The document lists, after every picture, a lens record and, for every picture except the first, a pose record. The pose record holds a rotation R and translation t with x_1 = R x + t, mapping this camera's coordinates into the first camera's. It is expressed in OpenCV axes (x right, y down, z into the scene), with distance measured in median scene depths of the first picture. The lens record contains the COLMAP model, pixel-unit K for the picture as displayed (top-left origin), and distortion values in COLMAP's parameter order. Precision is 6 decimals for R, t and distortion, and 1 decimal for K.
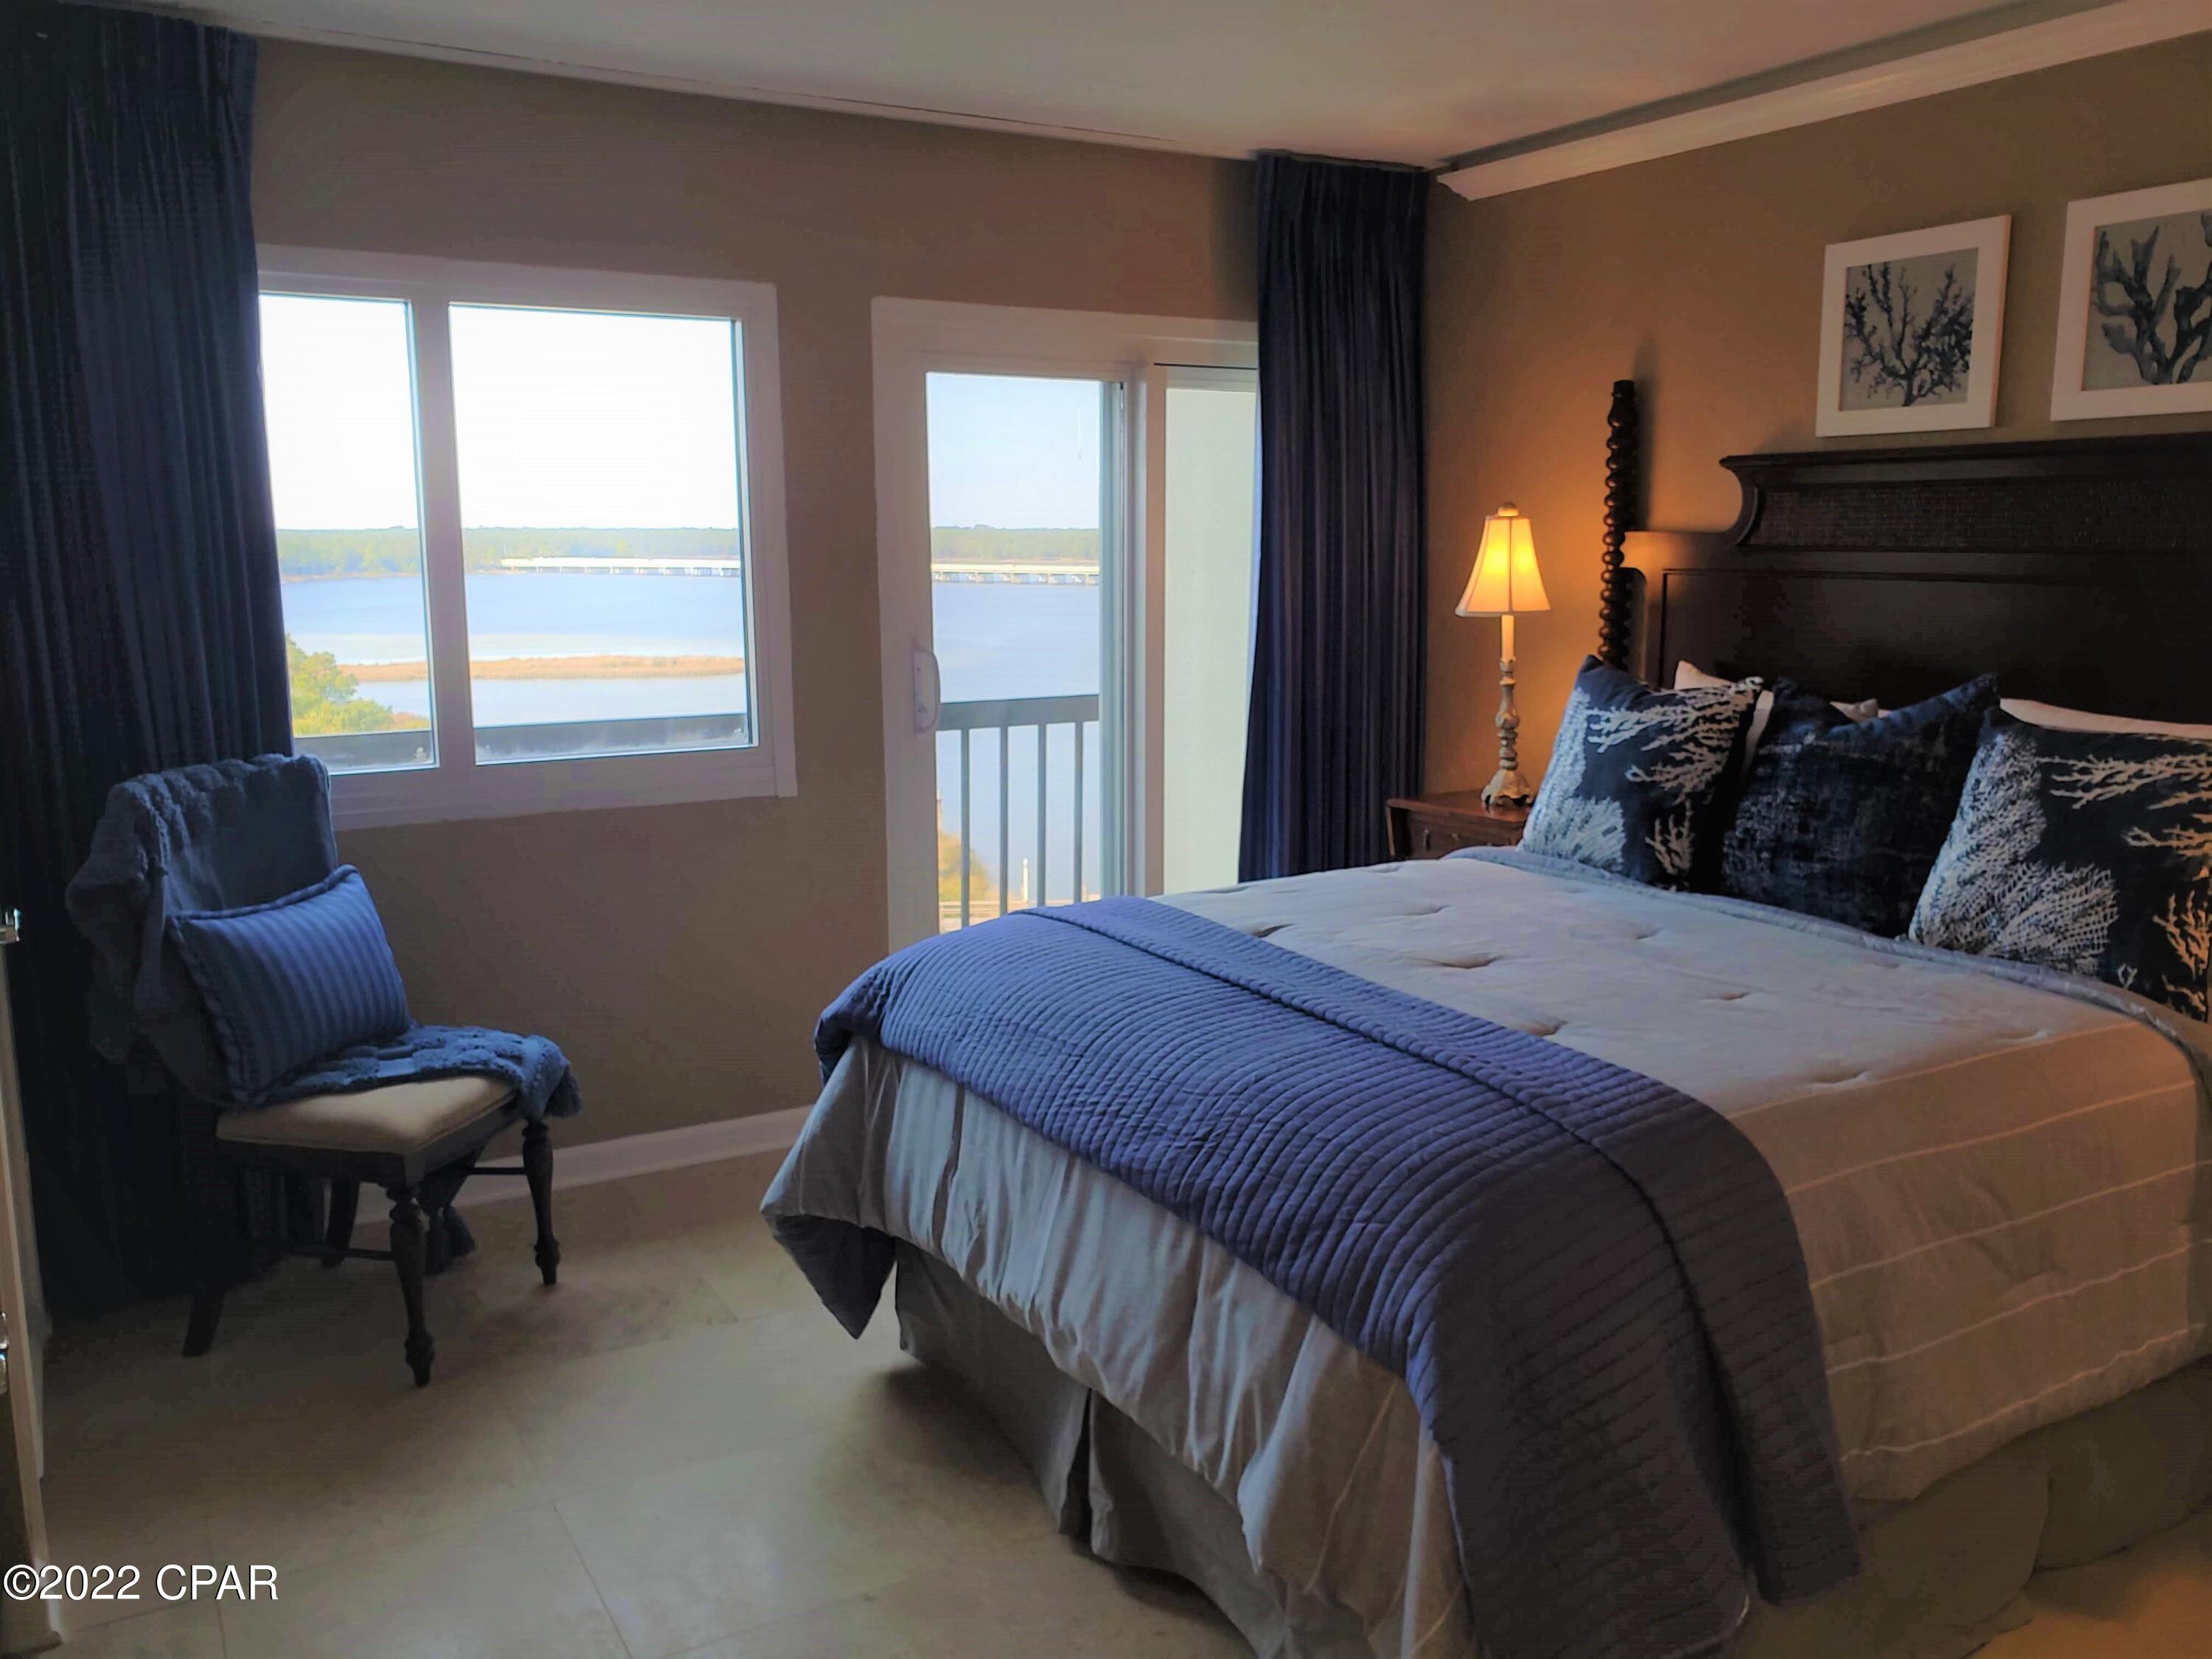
lens RADIAL K [[1723.2, 0, 1098.5], [0, 1723.2, 825.9], [0, 0, 1]] dist [0.005278, 0.025394]
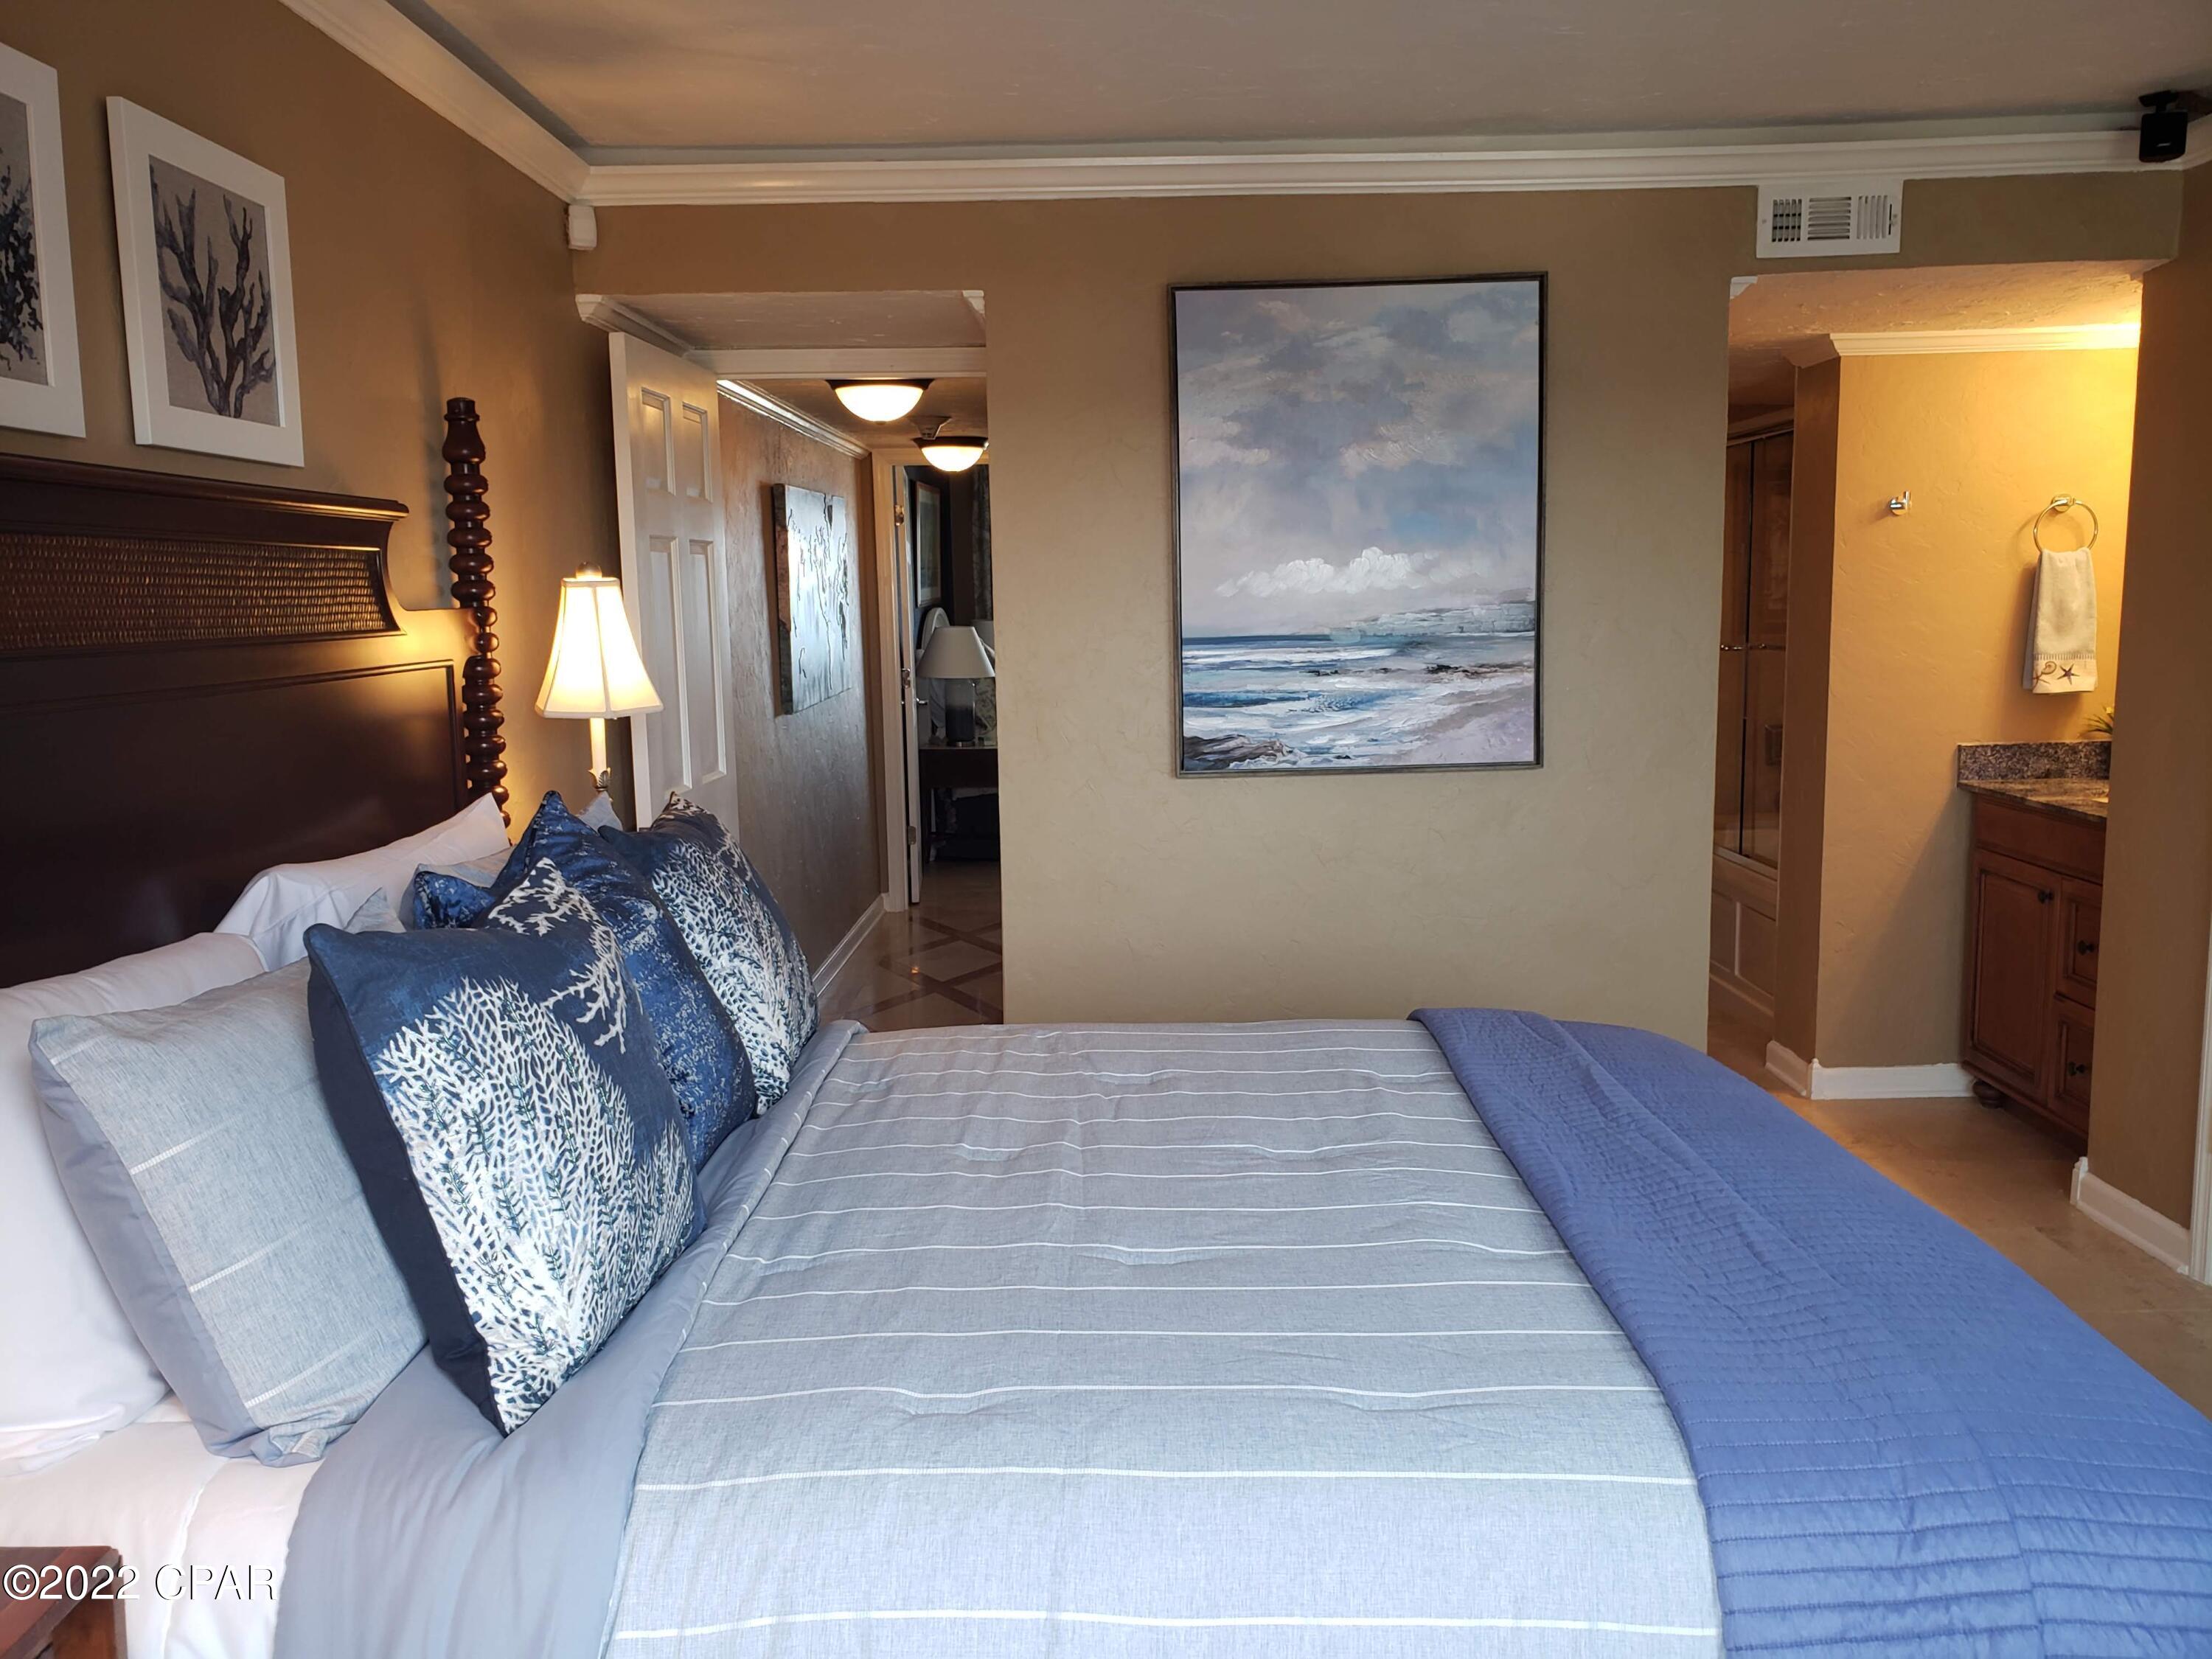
lens RADIAL K [[1723.2, 0, 1096.7], [0, 1723.2, 820.3], [0, 0, 1]] dist [0.005278, 0.025394]
pose [[-0.857834, -0.047957, 0.511684, -0.078746], [0.110827, 0.954948, 0.275302, -0.246946], [-0.501835, 0.292871, -0.813872, 1.430547]]
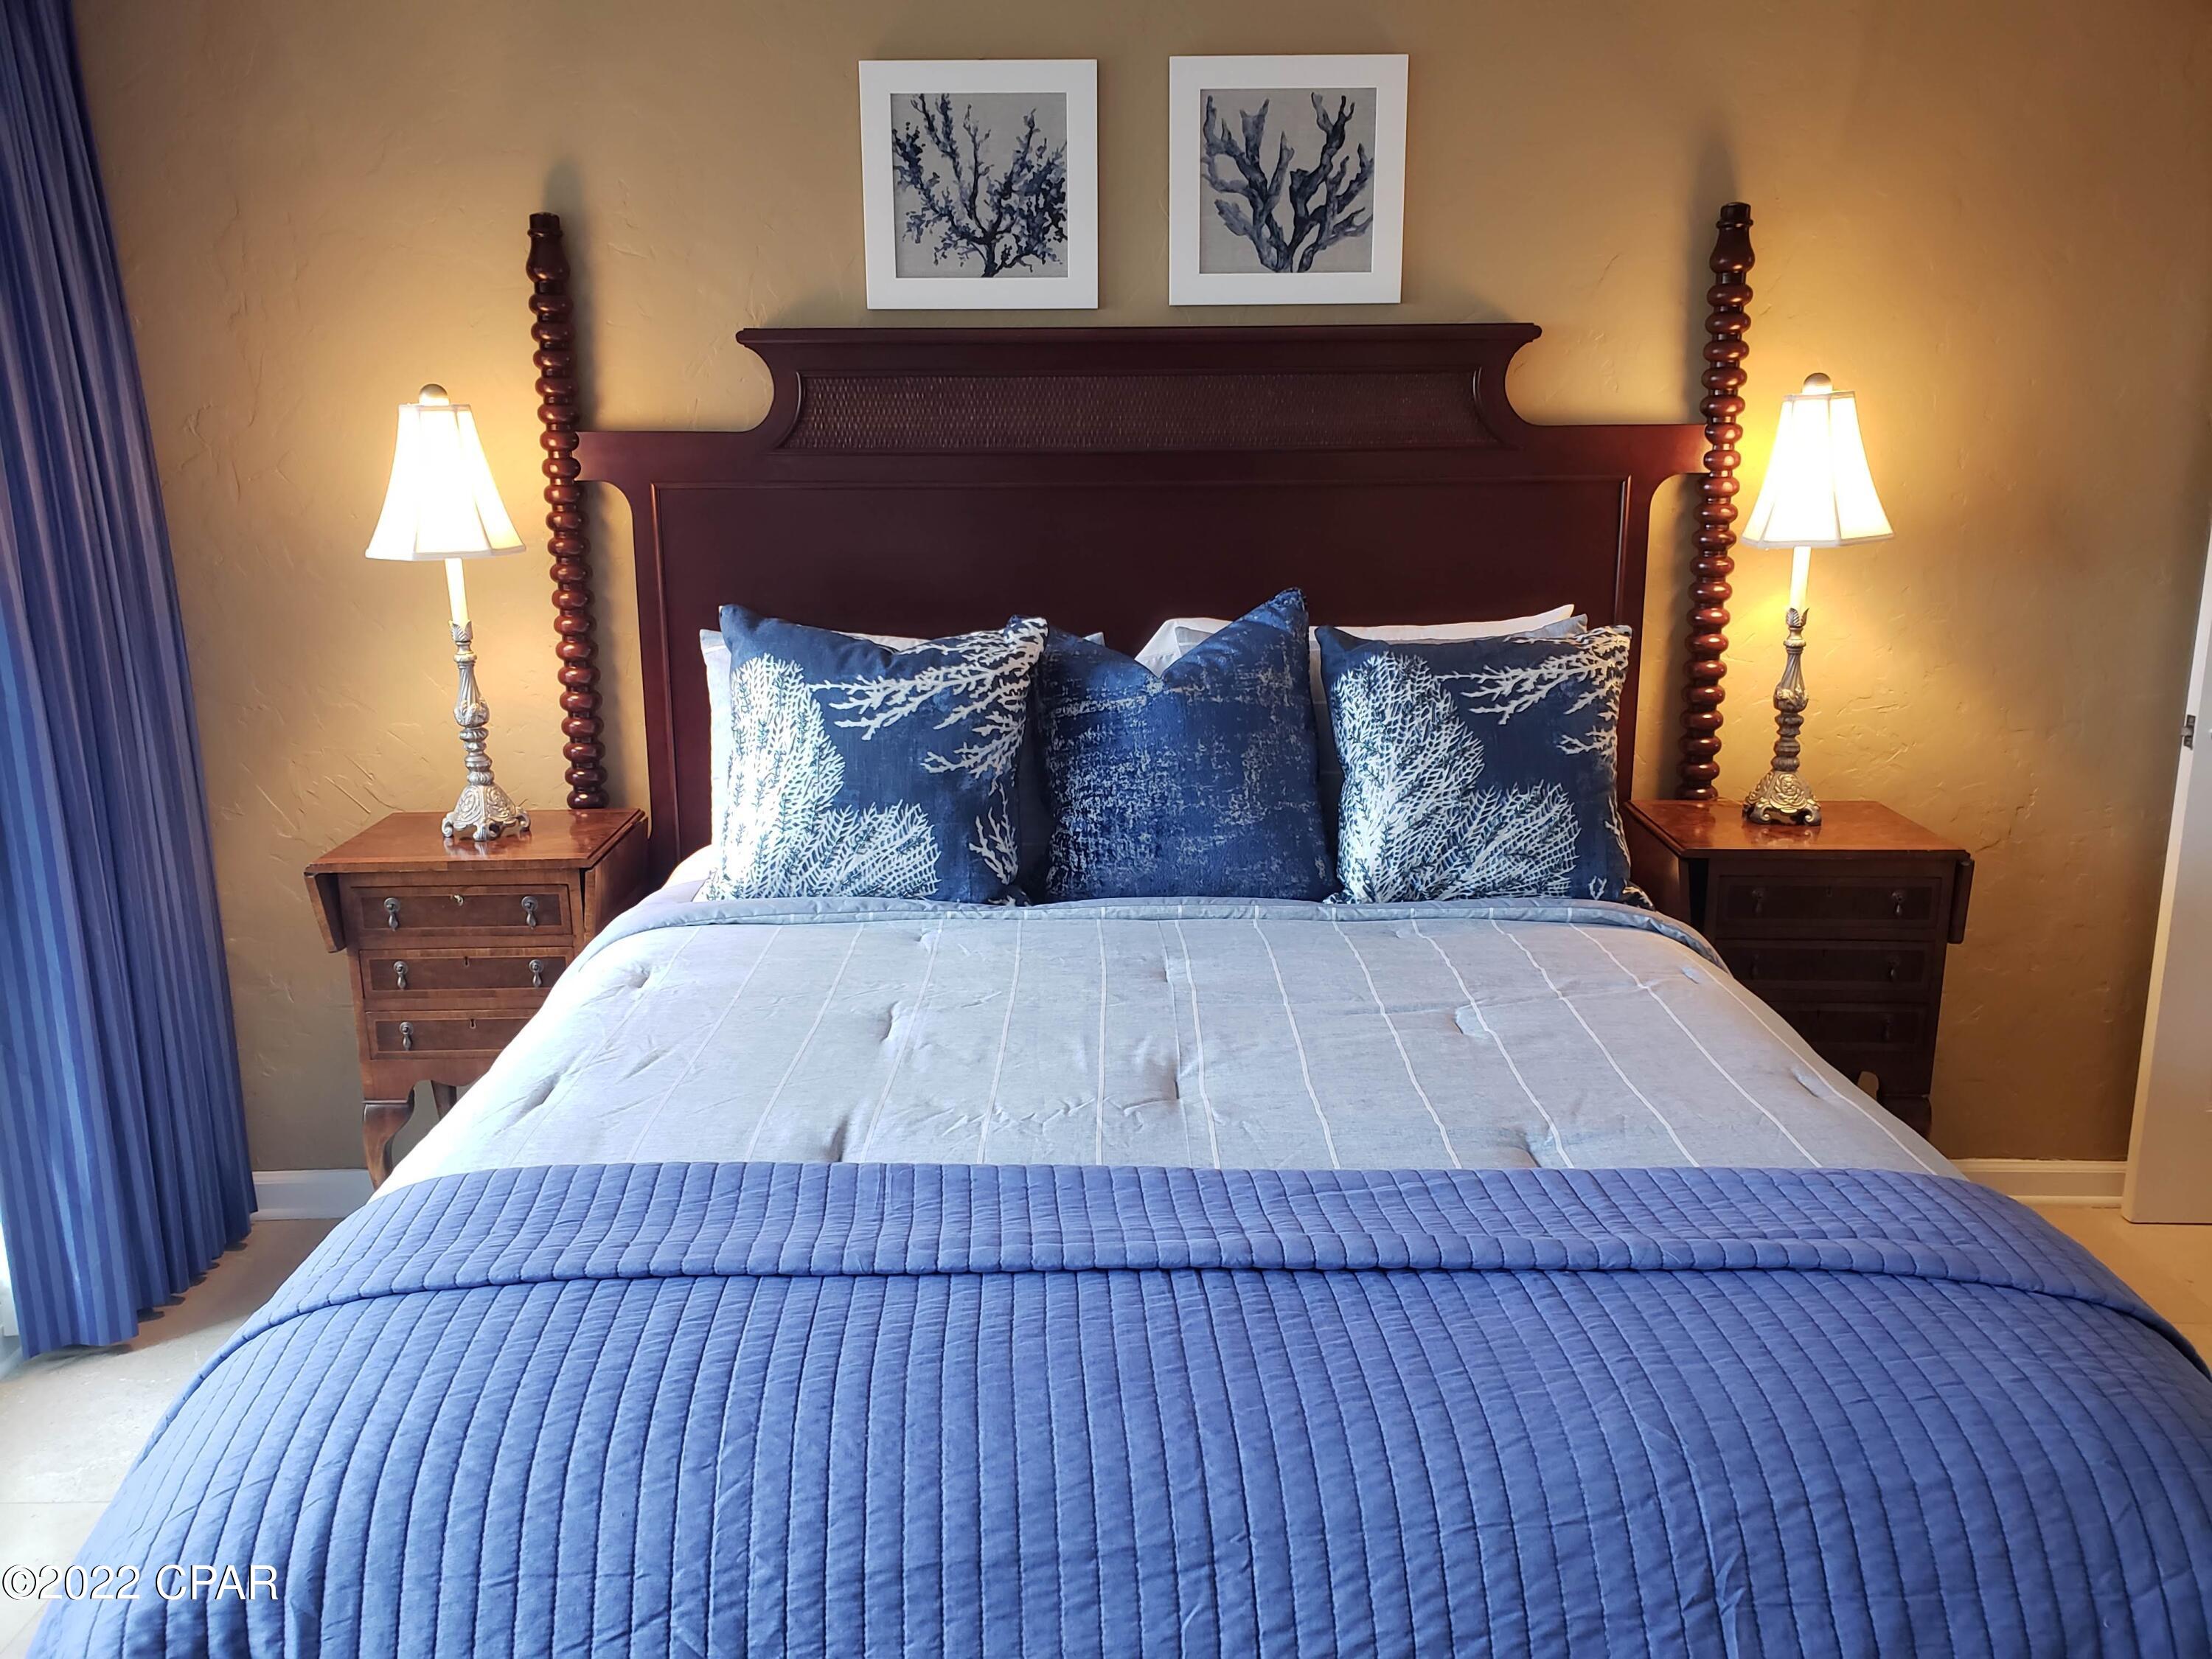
lens RADIAL K [[1723.2, 0, 1085.1], [0, 1723.2, 840.8], [0, 0, 1]] dist [0.005278, 0.025394]
pose [[0.509532, -0.200635, 0.836734, -0.293390], [0.150196, 0.978244, 0.143105, -0.098894], [-0.847242, 0.052757, 0.528581, 0.596680]]
